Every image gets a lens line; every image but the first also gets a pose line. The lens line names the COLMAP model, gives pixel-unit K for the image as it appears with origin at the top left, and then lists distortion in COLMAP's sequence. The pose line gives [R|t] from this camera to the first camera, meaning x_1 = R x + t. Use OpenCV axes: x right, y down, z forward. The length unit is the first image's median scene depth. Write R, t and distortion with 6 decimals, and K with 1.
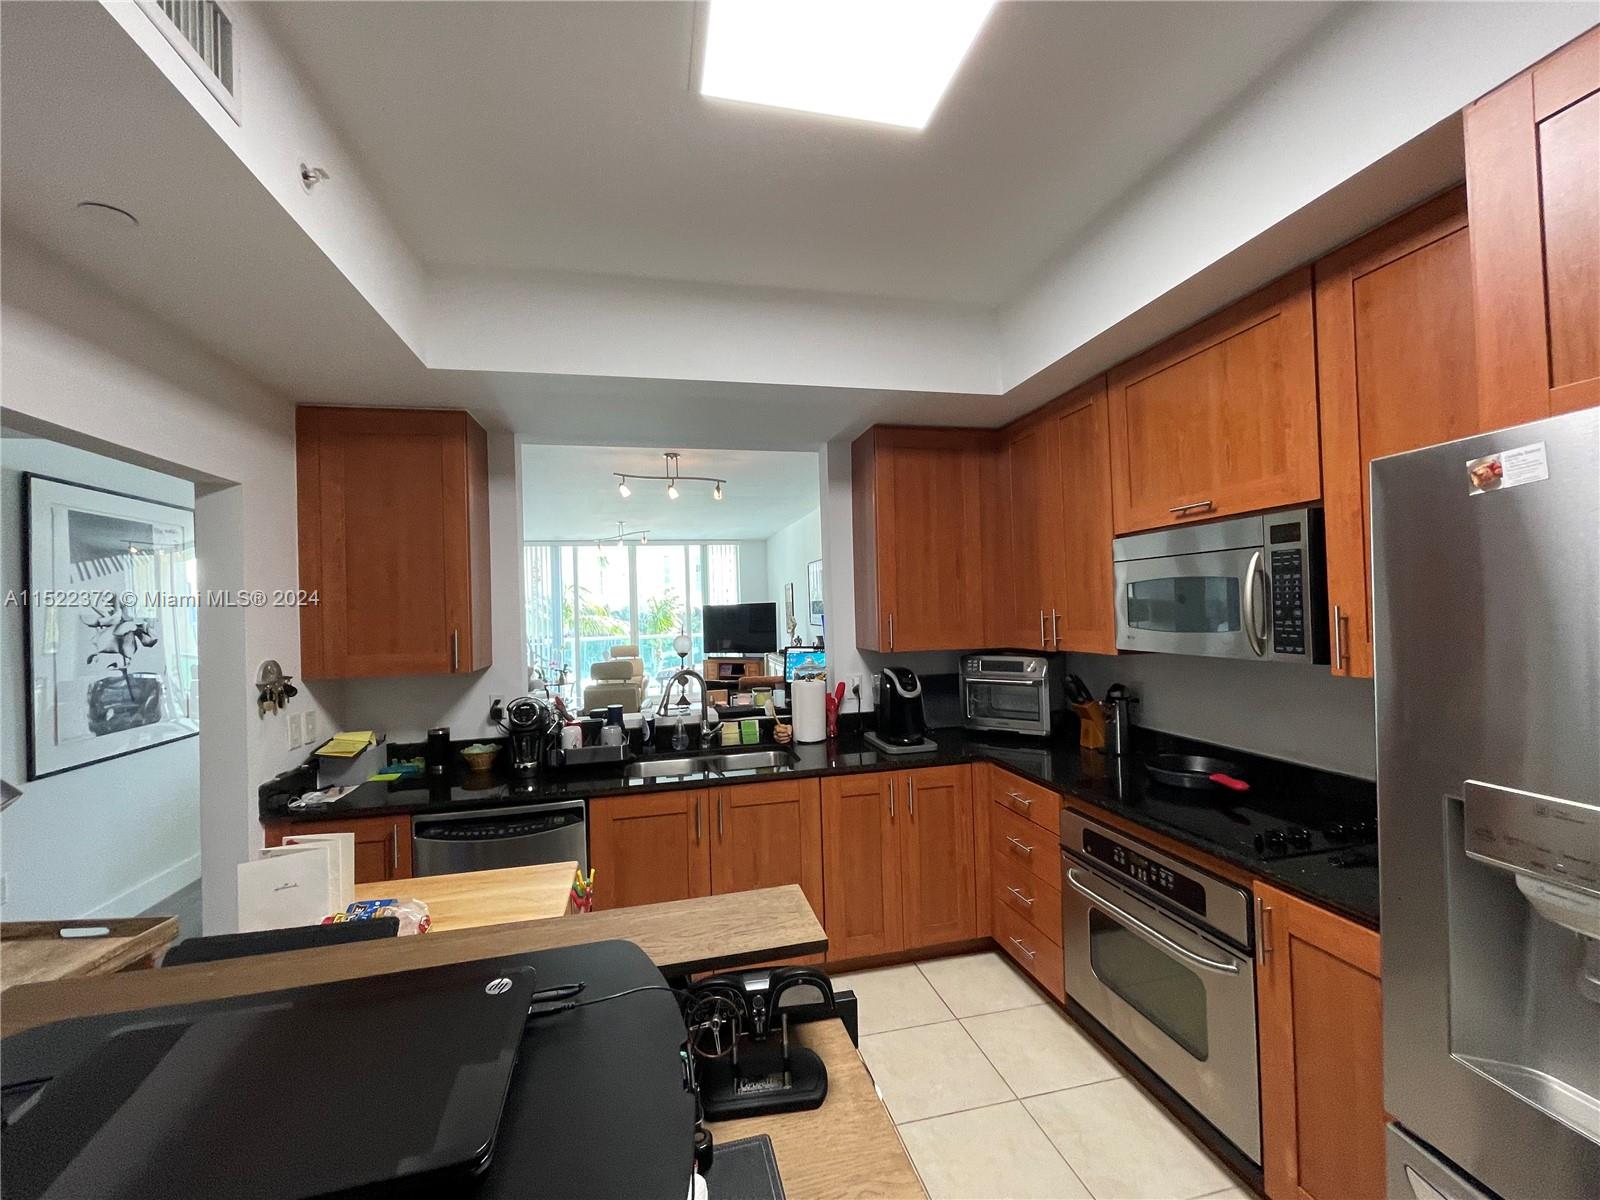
lens RADIAL K [[648.5, 0, 796.6], [0, 648.5, 600.5], [0, 0, 1]] dist [0.004488, 0.000226]
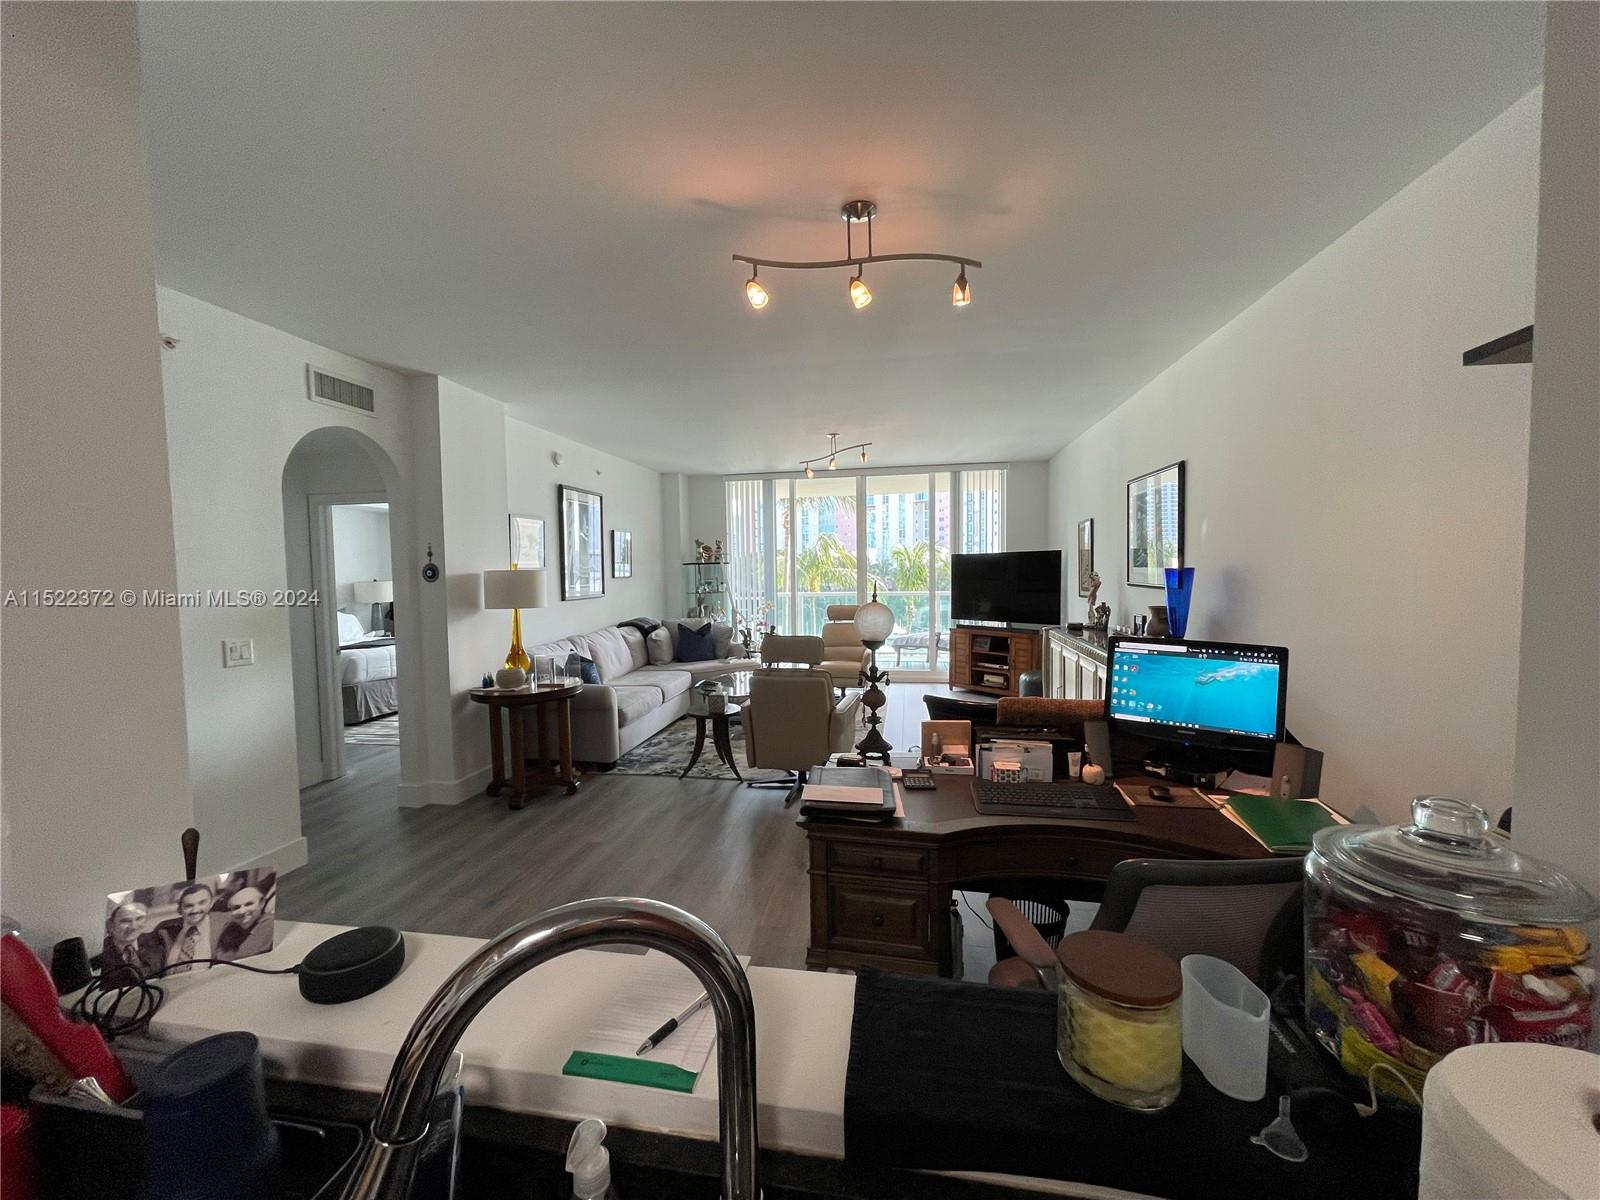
lens RADIAL K [[648.5, 0, 792.4], [0, 648.5, 598.7], [0, 0, 1]] dist [0.004488, 0.000226]
pose [[0.919569, 0.033668, -0.391482, -0.023150], [-0.007522, 0.997648, 0.068130, 0.009478], [0.392855, -0.059705, 0.917660, 0.270131]]
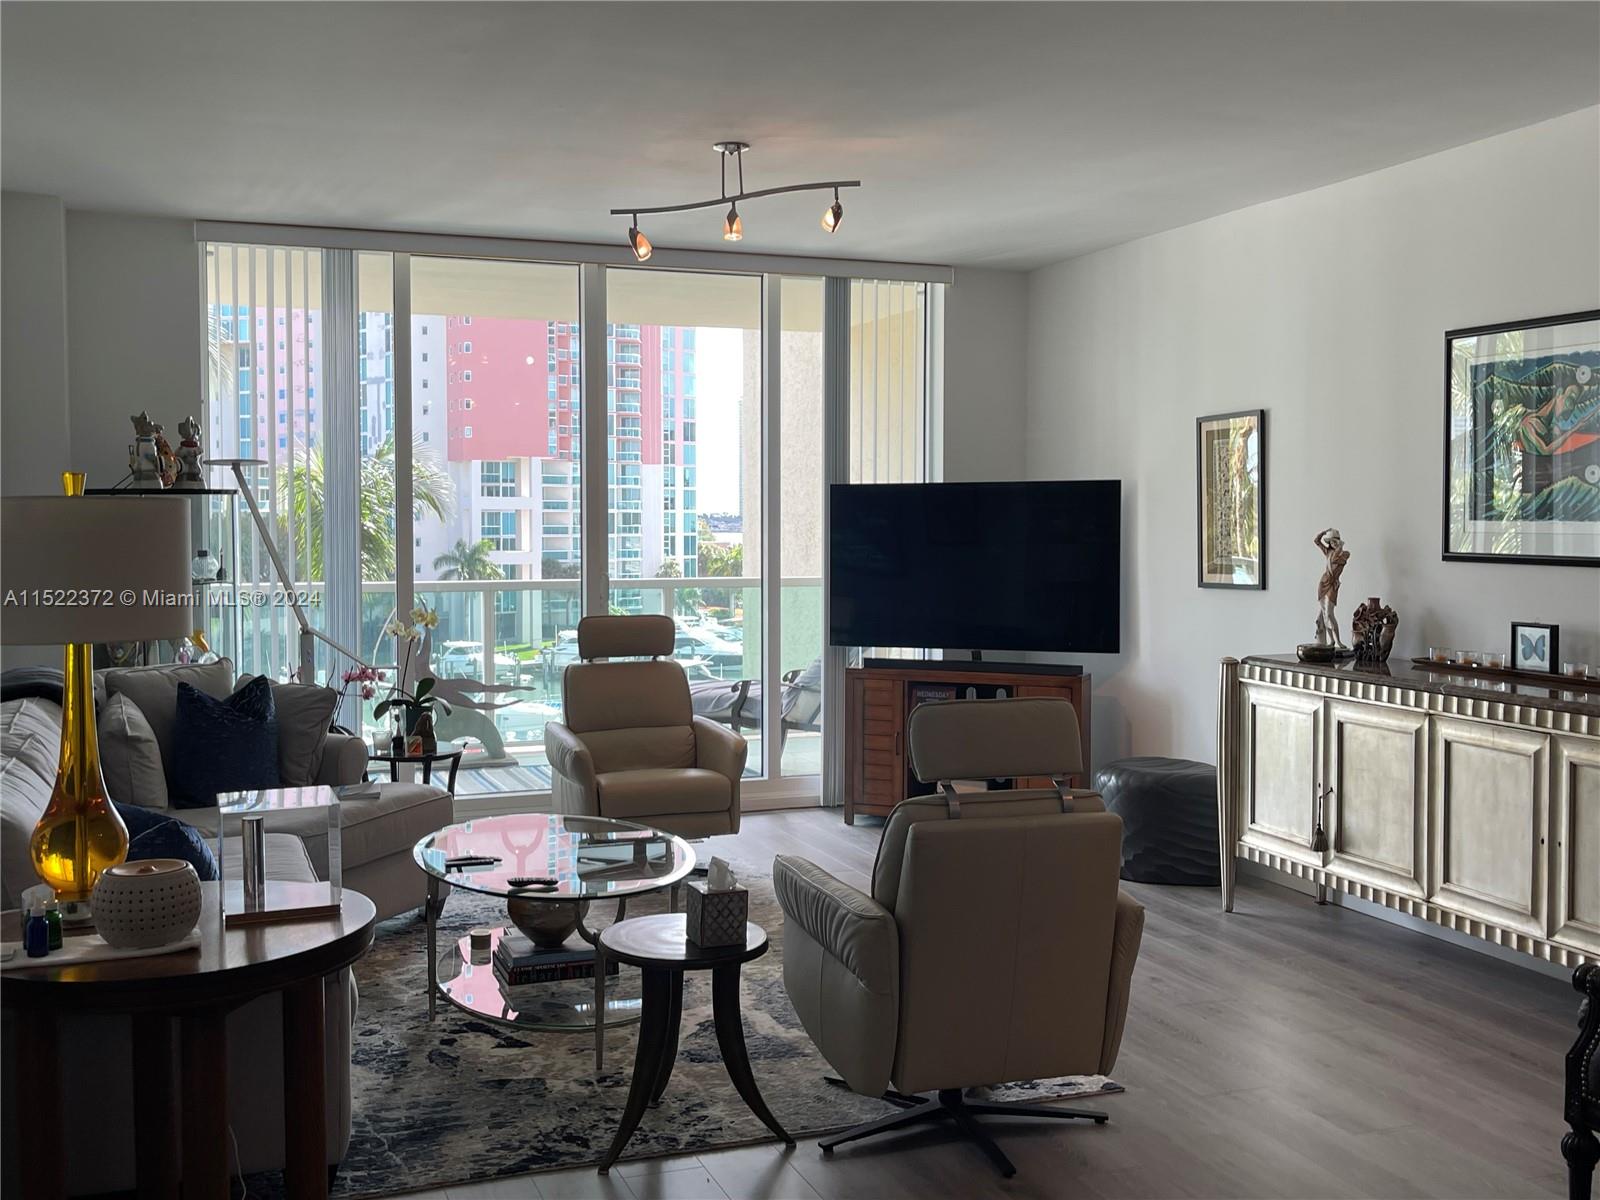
lens RADIAL K [[1613.6, 0, 800.2], [0, 1613.6, 587.7], [0, 0, 1]] dist [0.056810, 0.000000]
pose [[0.989719, 0.023863, 0.141018, -0.284198], [-0.031469, 0.998154, 0.051953, 0.018381], [-0.139518, -0.055856, 0.988643, 0.294217]]
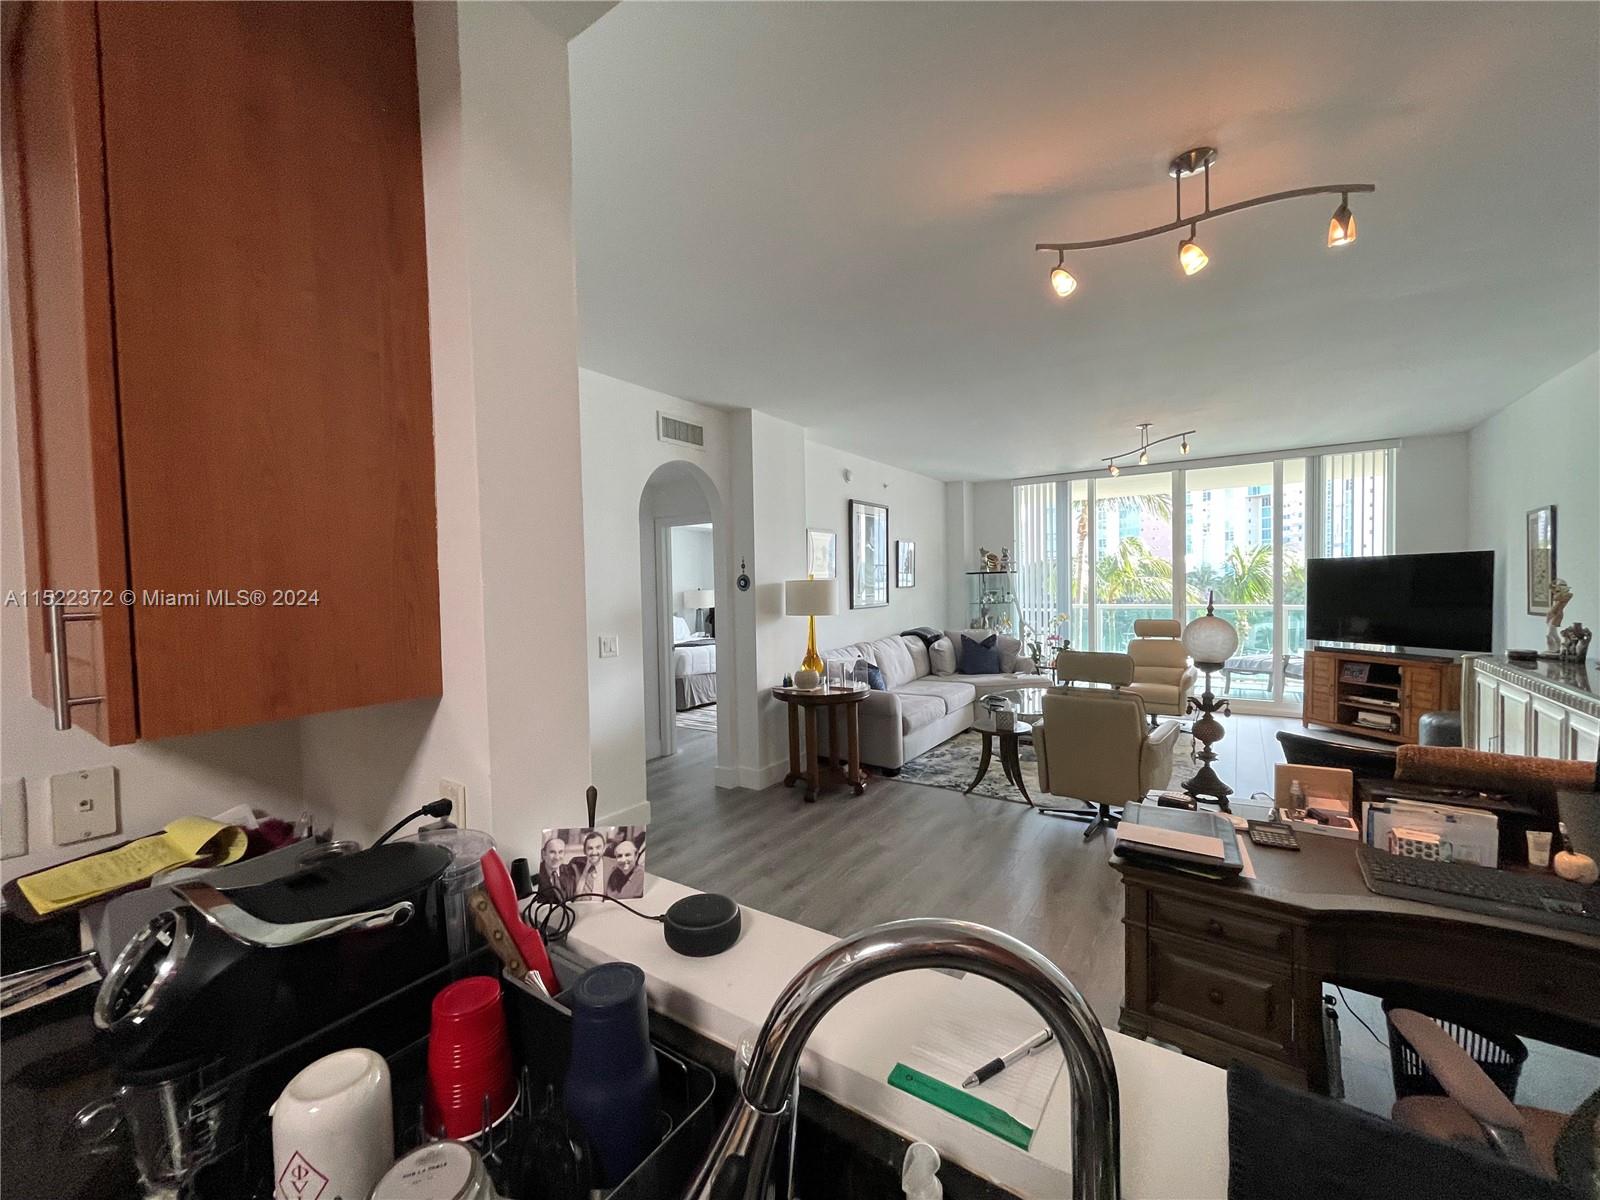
lens RADIAL K [[648.5, 0, 794.9], [0, 648.5, 599.8], [0, 0, 1]] dist [0.004488, 0.000226]
pose [[0.679270, 0.036063, -0.733002, -0.028145], [0.006322, 0.998467, 0.054982, 0.009709], [0.733862, -0.041981, 0.678000, 0.269302]]
